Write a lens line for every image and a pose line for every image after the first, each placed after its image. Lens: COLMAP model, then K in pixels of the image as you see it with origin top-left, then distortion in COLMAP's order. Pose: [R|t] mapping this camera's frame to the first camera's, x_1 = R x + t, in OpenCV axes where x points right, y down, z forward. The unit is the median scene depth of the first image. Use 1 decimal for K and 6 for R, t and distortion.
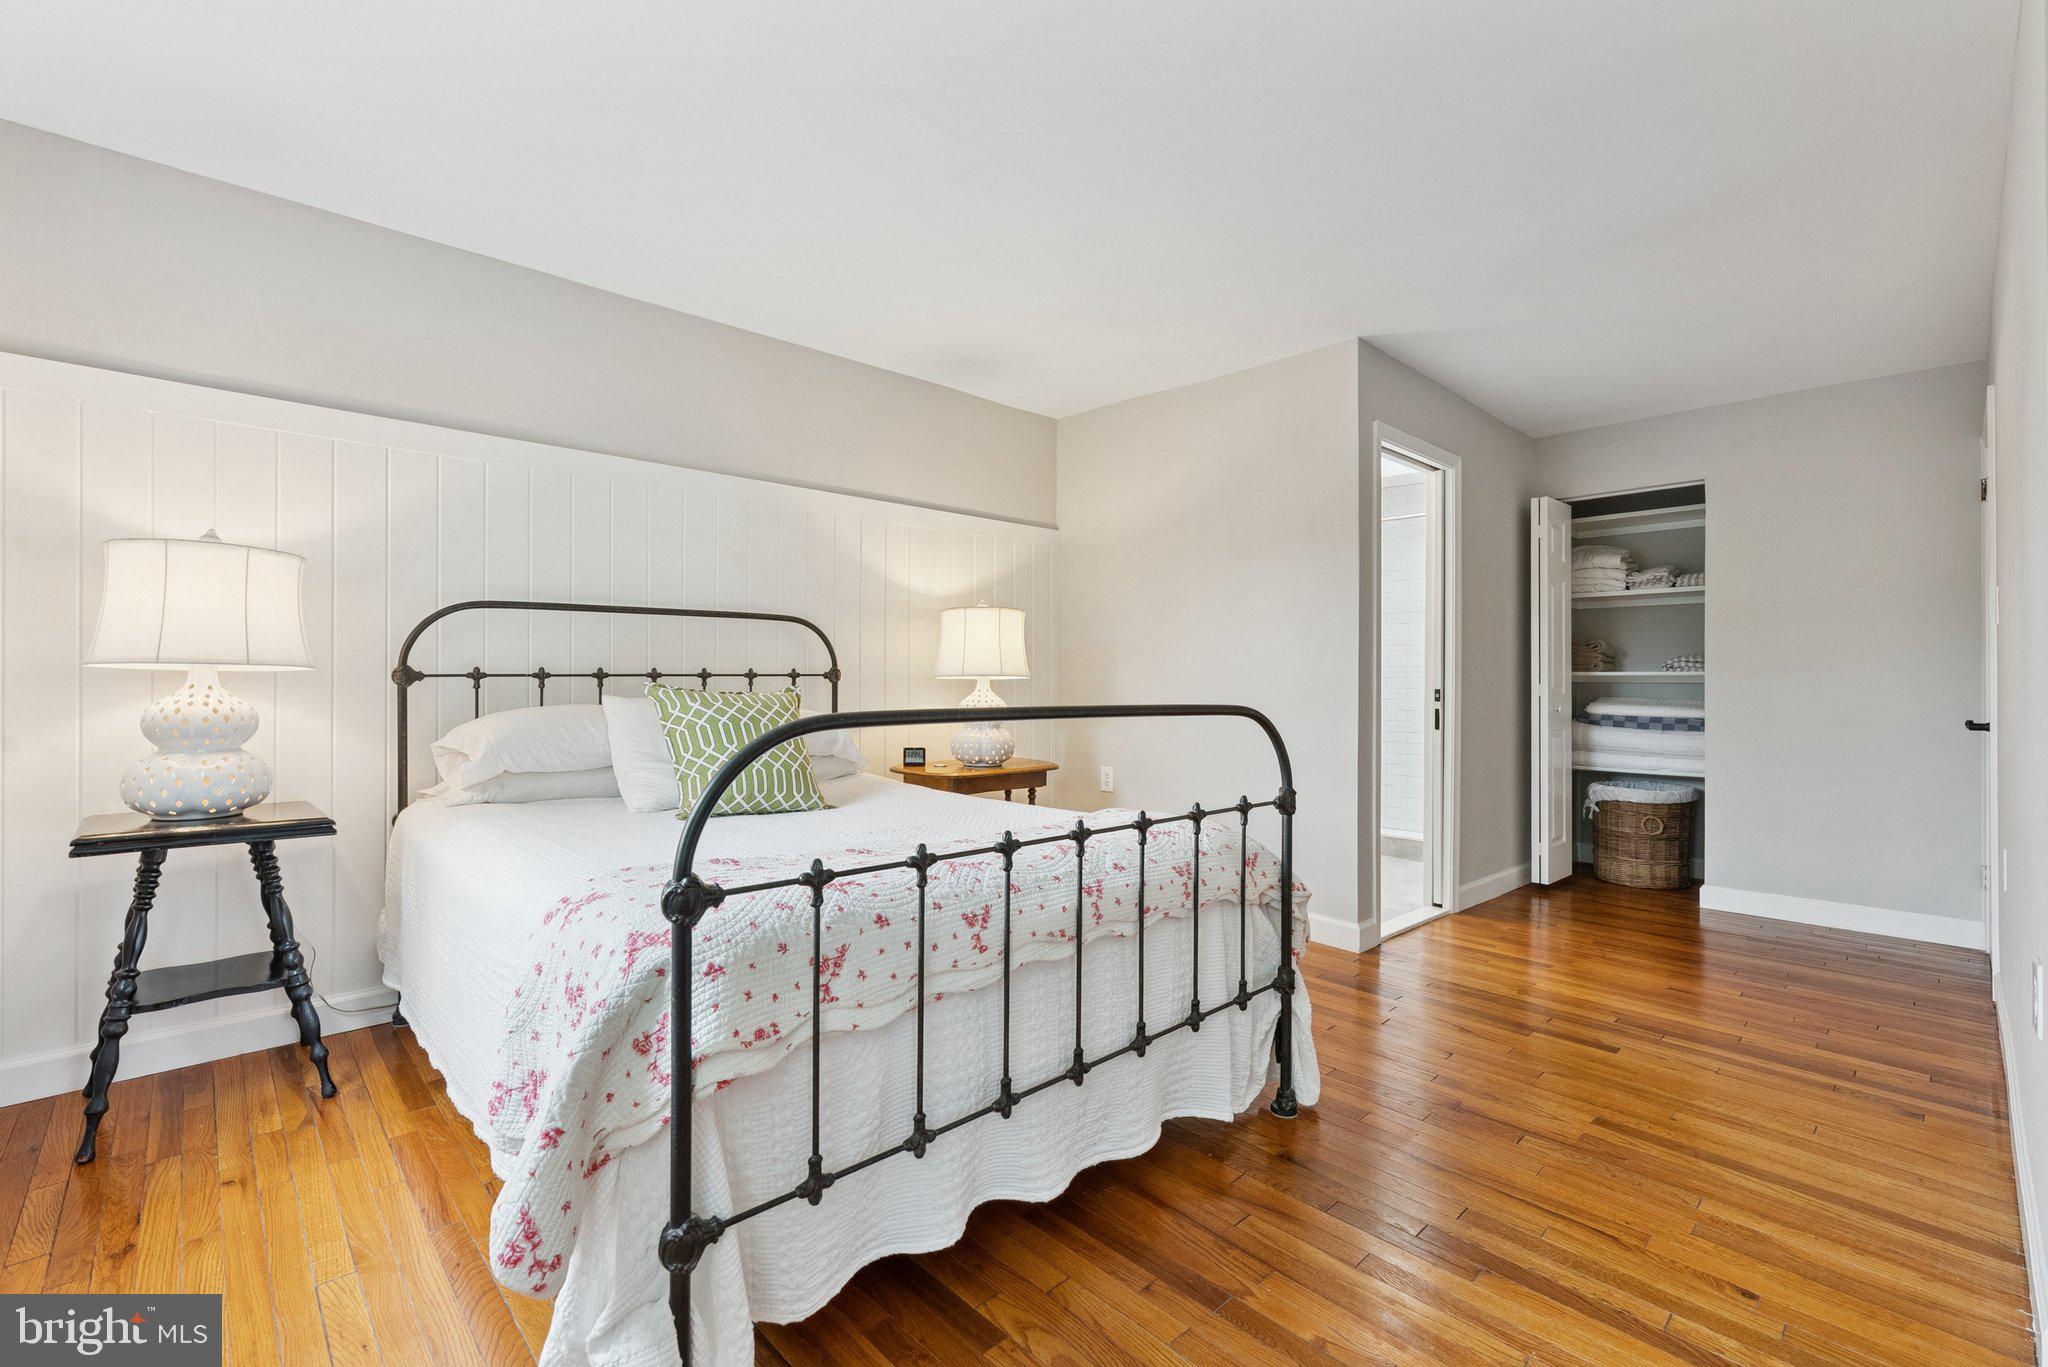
lens RADIAL K [[901.0, 0, 1024.0], [0, 901.0, 683.5], [0, 0, 1]] dist [-0.000905, -0.000033]
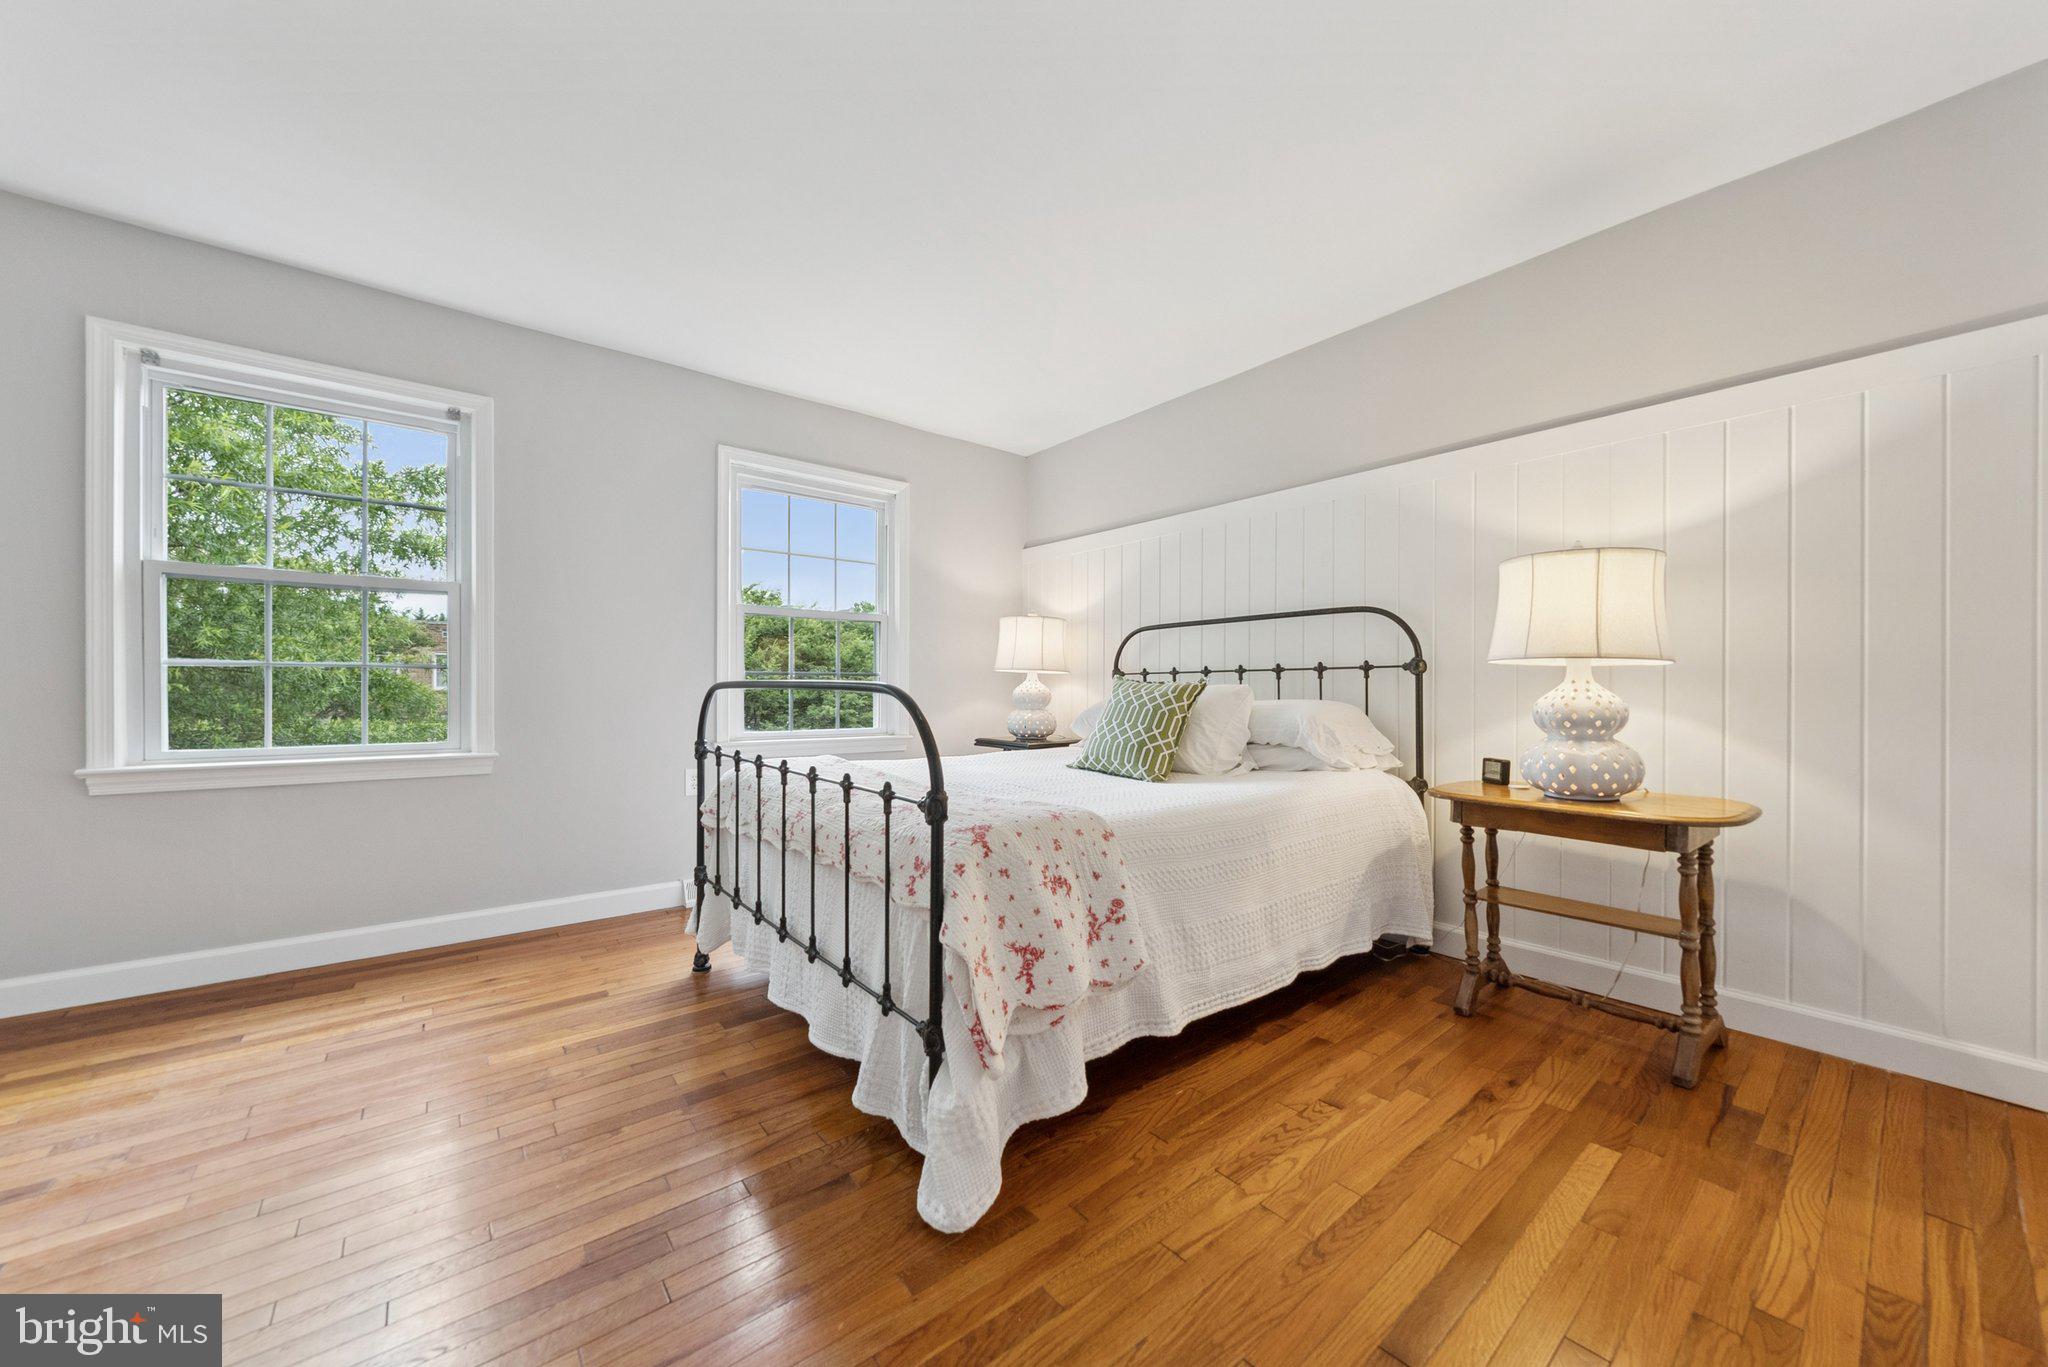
lens RADIAL K [[754.1, 0, 1015.0], [0, 754.1, 691.2], [0, 0, 1]] dist [-0.001336, -0.000236]
pose [[-0.062300, 0.006144, -0.998039, 0.802176], [0.001659, 0.999980, 0.006053, 0.015569], [0.998056, -0.001278, -0.062309, 0.918375]]
